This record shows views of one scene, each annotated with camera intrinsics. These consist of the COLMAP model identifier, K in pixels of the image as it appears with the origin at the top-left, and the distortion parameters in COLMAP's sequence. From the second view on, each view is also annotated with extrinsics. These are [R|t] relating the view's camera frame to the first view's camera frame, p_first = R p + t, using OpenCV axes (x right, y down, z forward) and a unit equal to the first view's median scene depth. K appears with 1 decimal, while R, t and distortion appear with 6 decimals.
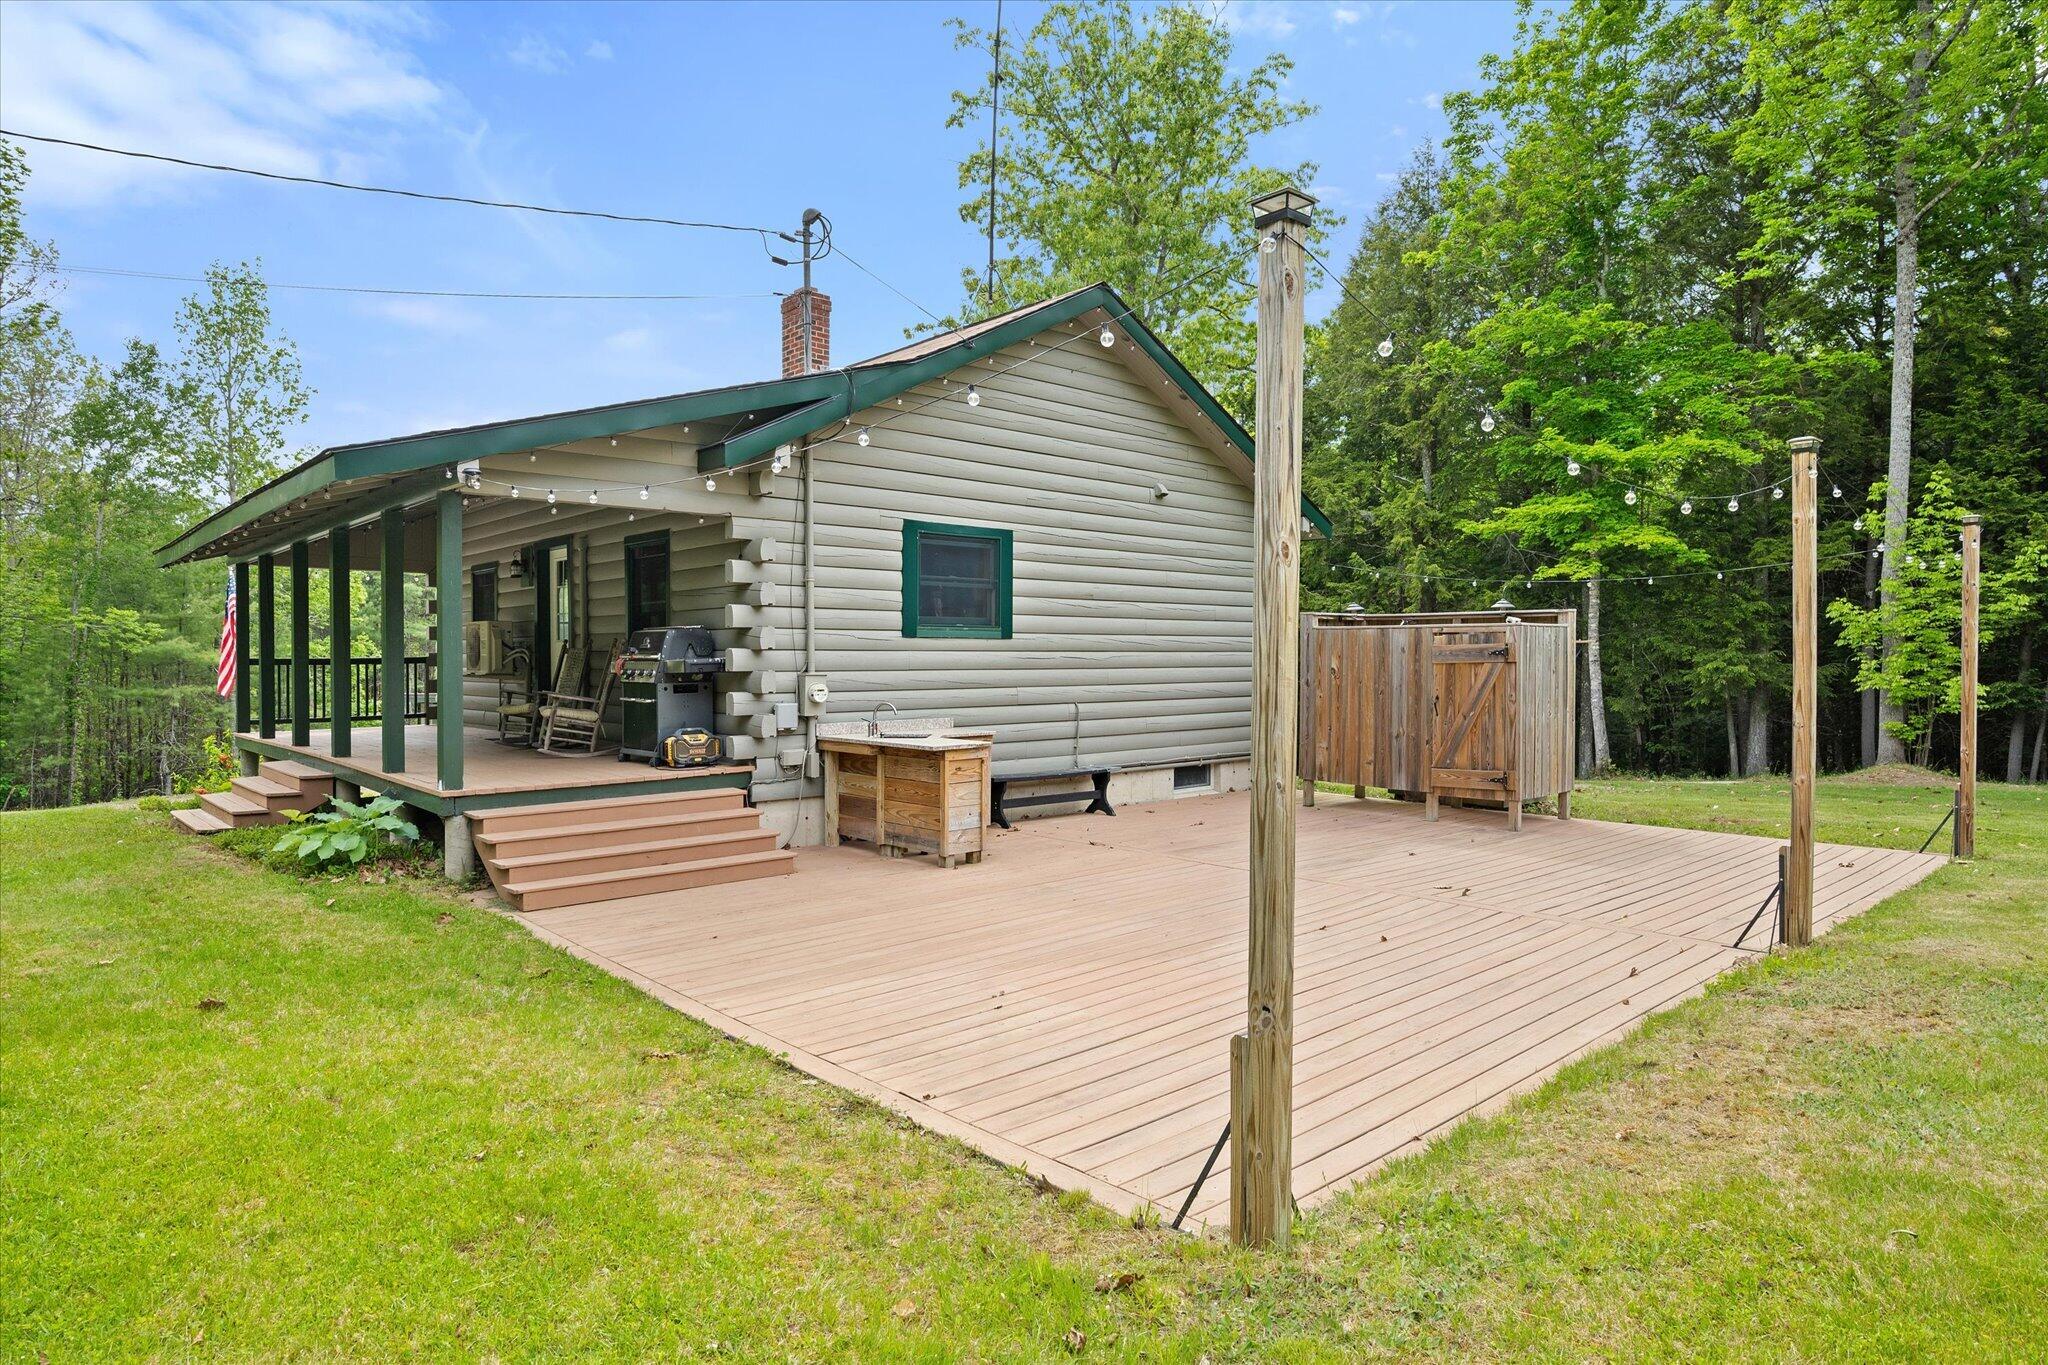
lens RADIAL K [[1190.3, 0, 1024.0], [0, 1190.3, 682.5], [0, 0, 1]] dist [-0.003182, 0.000051]
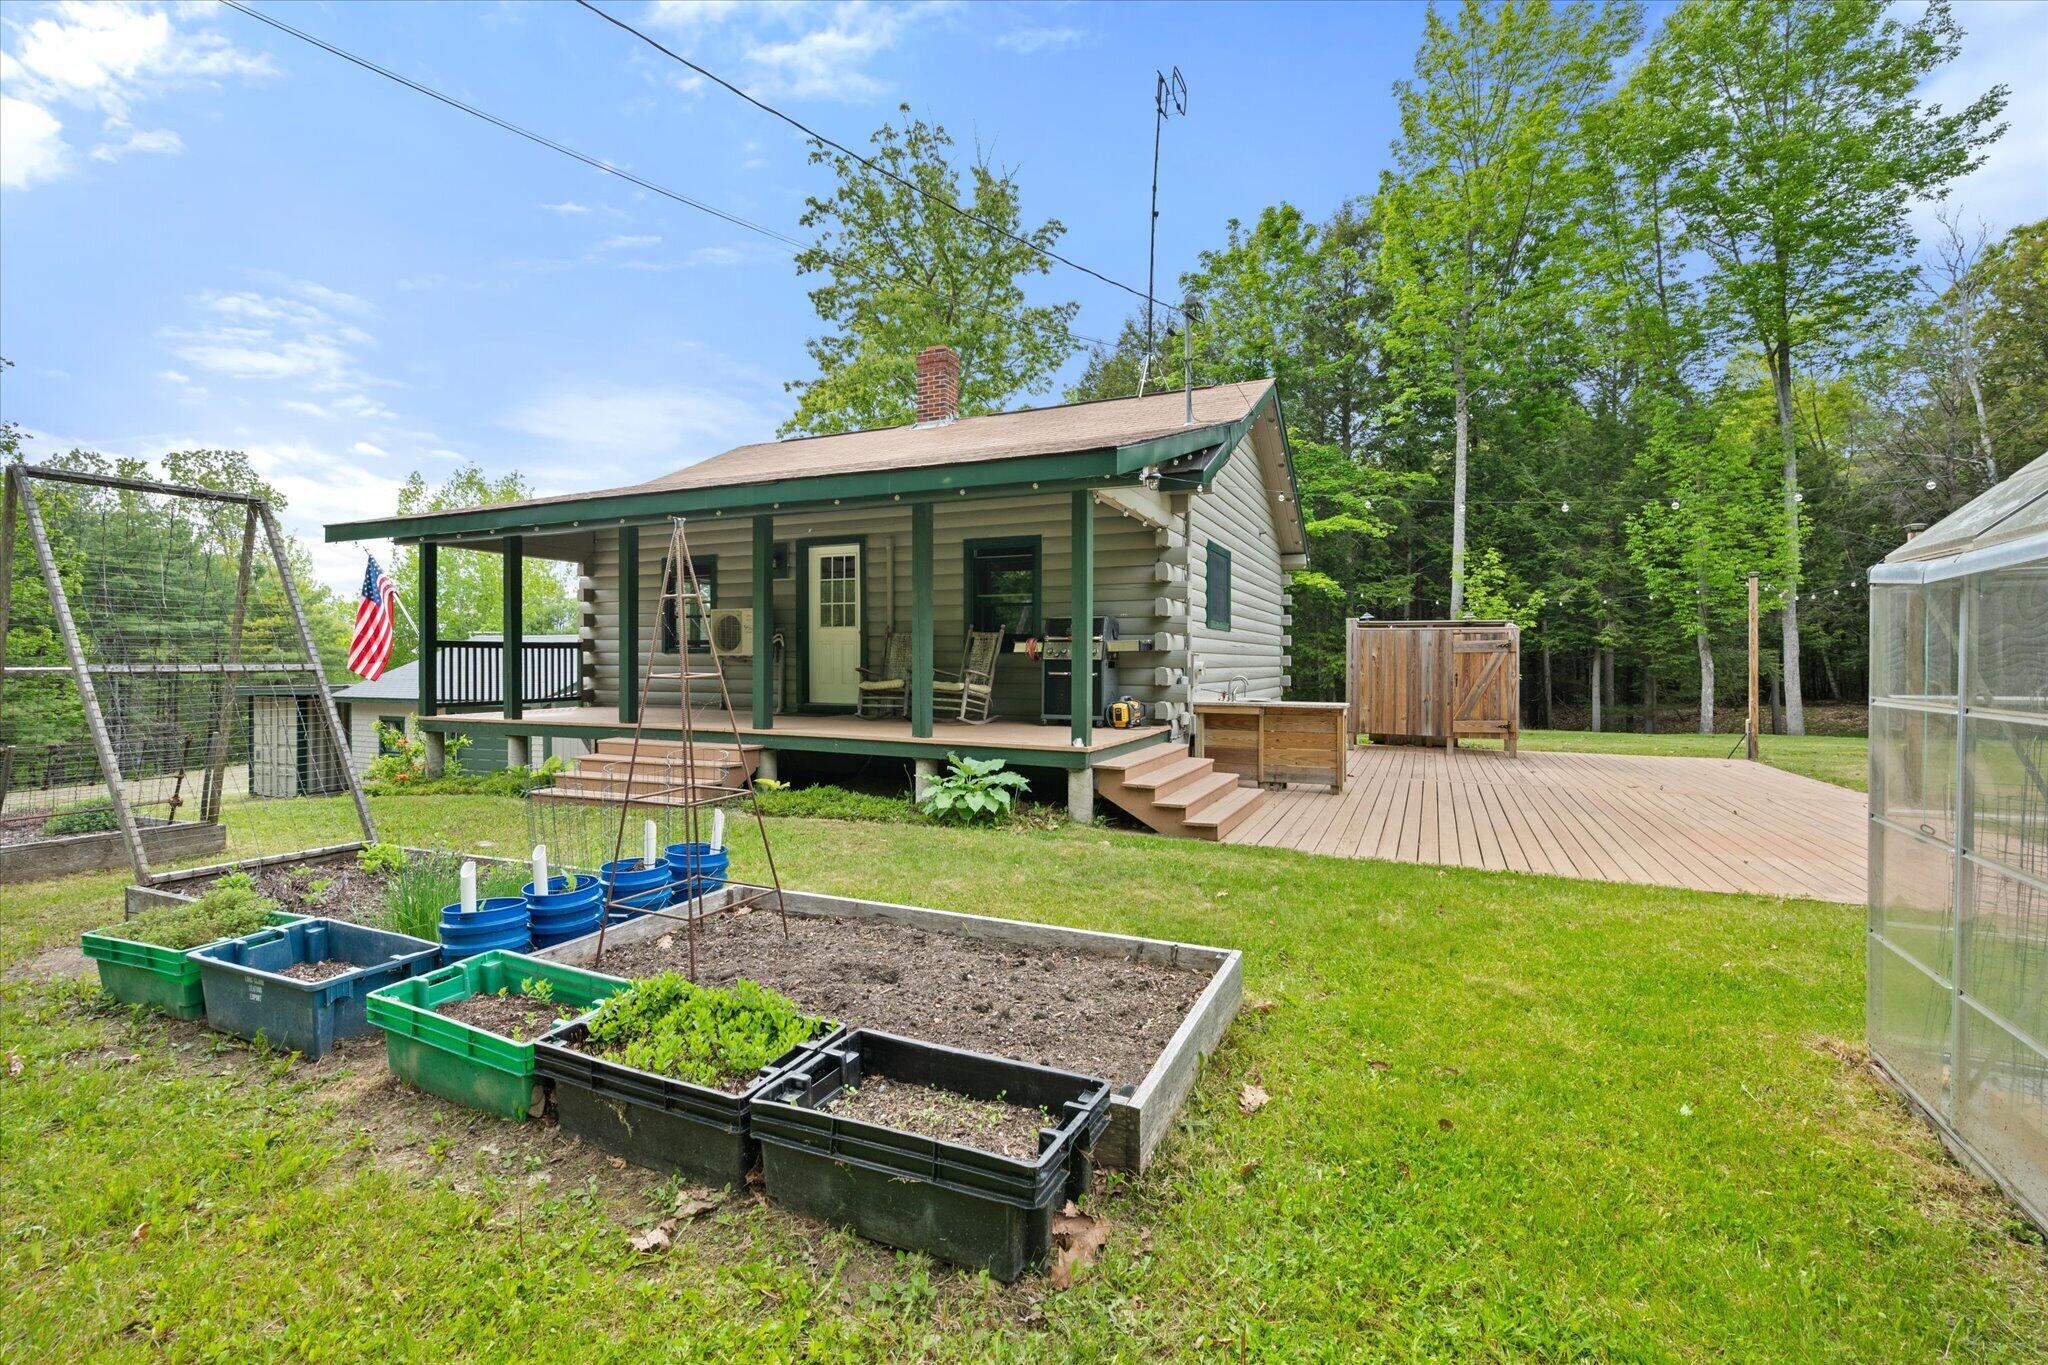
lens RADIAL K [[896.0, 0, 1028.0], [0, 896.0, 673.8], [0, 0, 1]] dist [-0.001243, 0.000925]
pose [[0.913108, -0.000124, 0.407718, -0.585180], [0.003034, 0.999974, -0.006491, 0.015793], [-0.407707, 0.007164, 0.913085, 0.151410]]
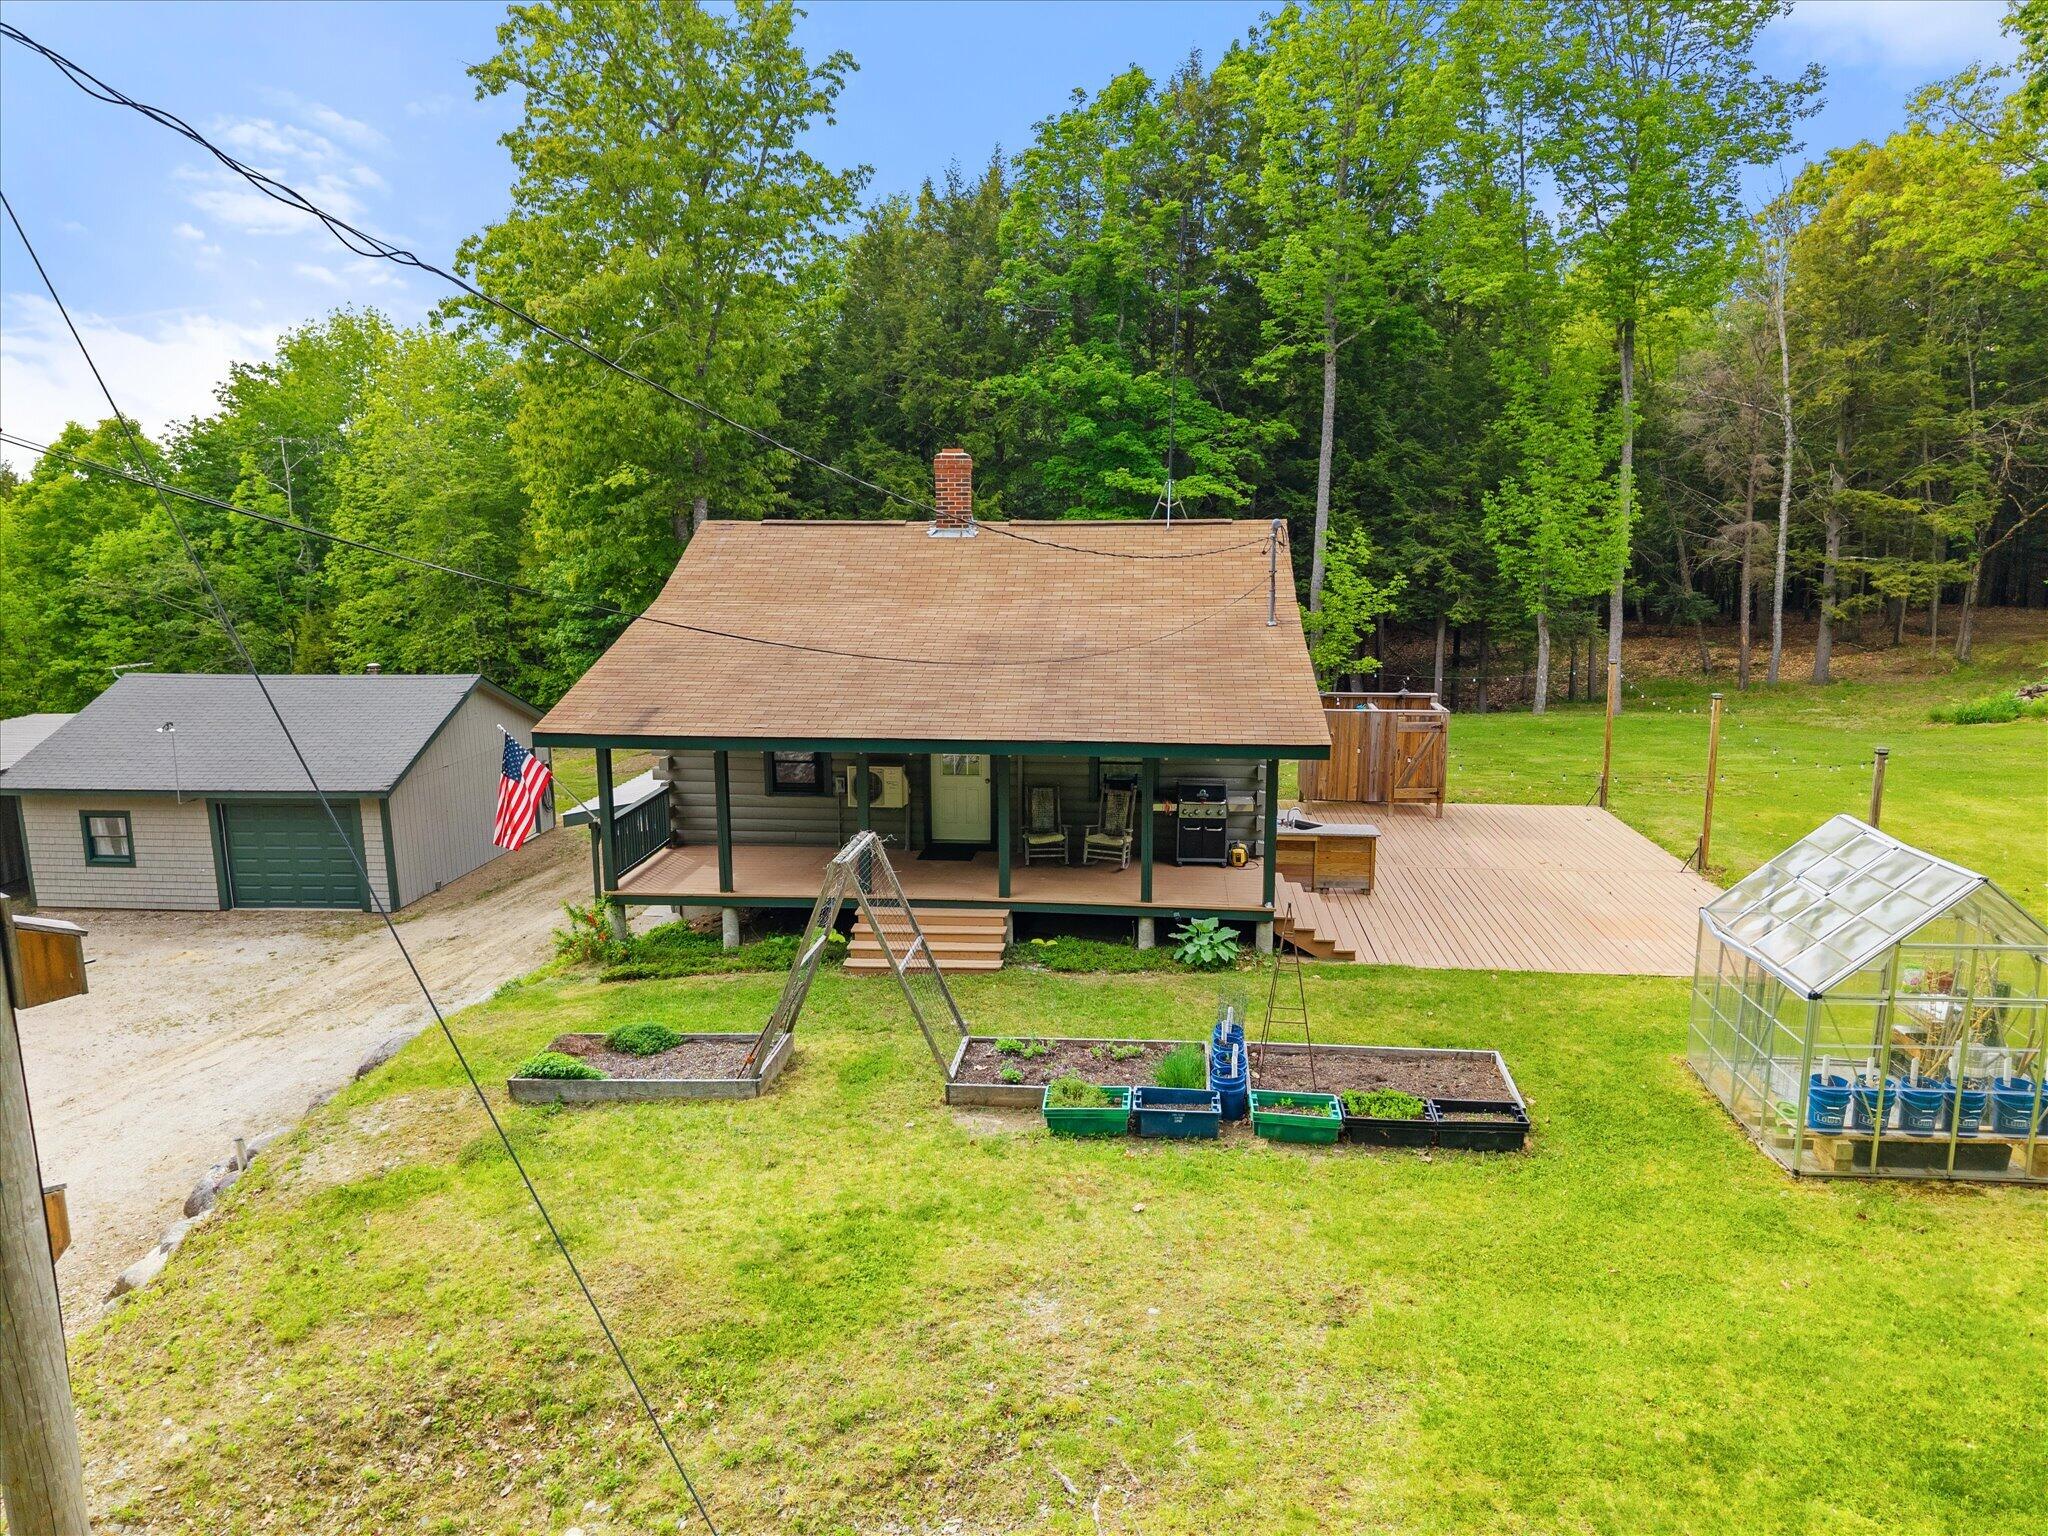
lens RADIAL K [[1390.3, 0, 1024.0], [0, 1390.3, 768.0], [0, 0, 1]] dist [0.037197, -0.048011]
pose [[0.731118, -0.128250, 0.670088, -1.379612], [0.013705, 0.984735, 0.173518, -0.310581], [-0.682113, -0.117679, 0.721715, -0.135302]]
